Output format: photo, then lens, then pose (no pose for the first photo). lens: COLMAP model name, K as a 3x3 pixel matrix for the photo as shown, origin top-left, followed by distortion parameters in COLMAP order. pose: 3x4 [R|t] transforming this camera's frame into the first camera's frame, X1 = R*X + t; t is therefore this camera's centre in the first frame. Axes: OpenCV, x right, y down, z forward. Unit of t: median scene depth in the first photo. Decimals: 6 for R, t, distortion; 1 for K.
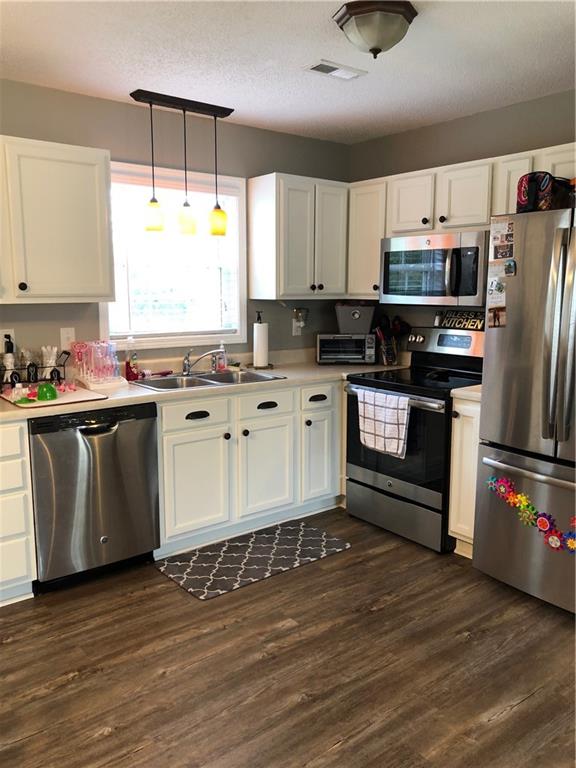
lens RADIAL K [[621.2, 0, 285.7], [0, 621.2, 384.5], [0, 0, 1]] dist [0.017635, 0.003516]
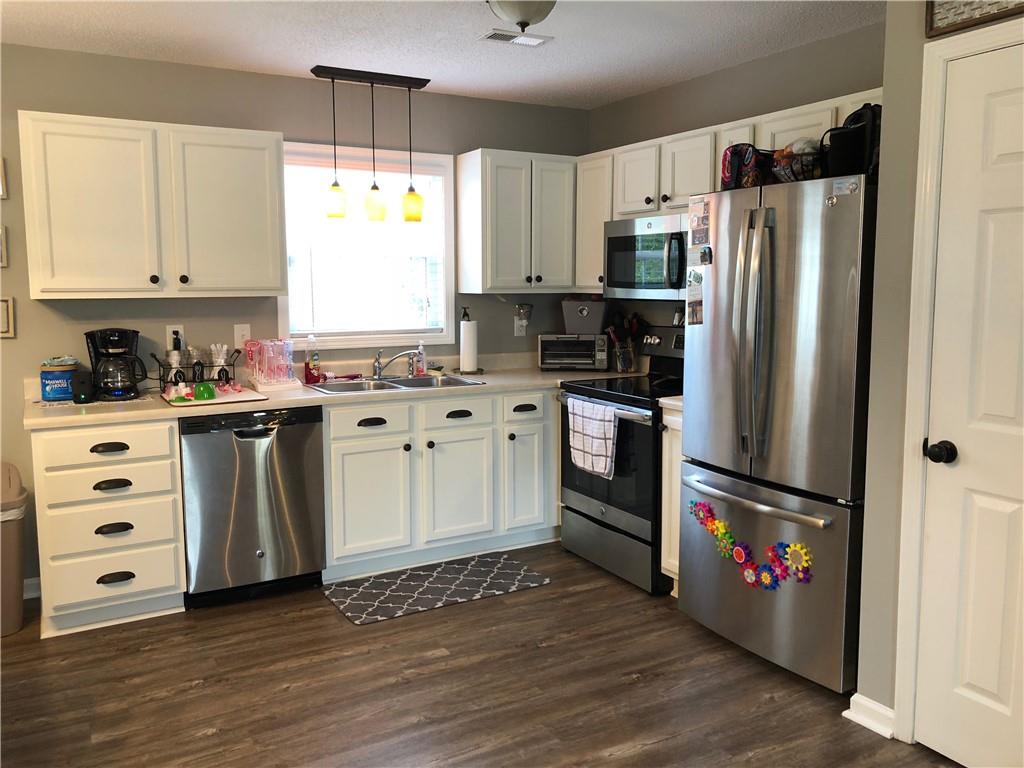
lens RADIAL K [[834.6, 0, 511.5], [0, 834.6, 382.5], [0, 0, 1]] dist [0.011834, 0.006846]
pose [[0.987968, 0.014278, -0.153996, 0.235500], [-0.019597, 0.999260, -0.033082, 0.027760], [0.153410, 0.035702, 0.987518, -0.151487]]
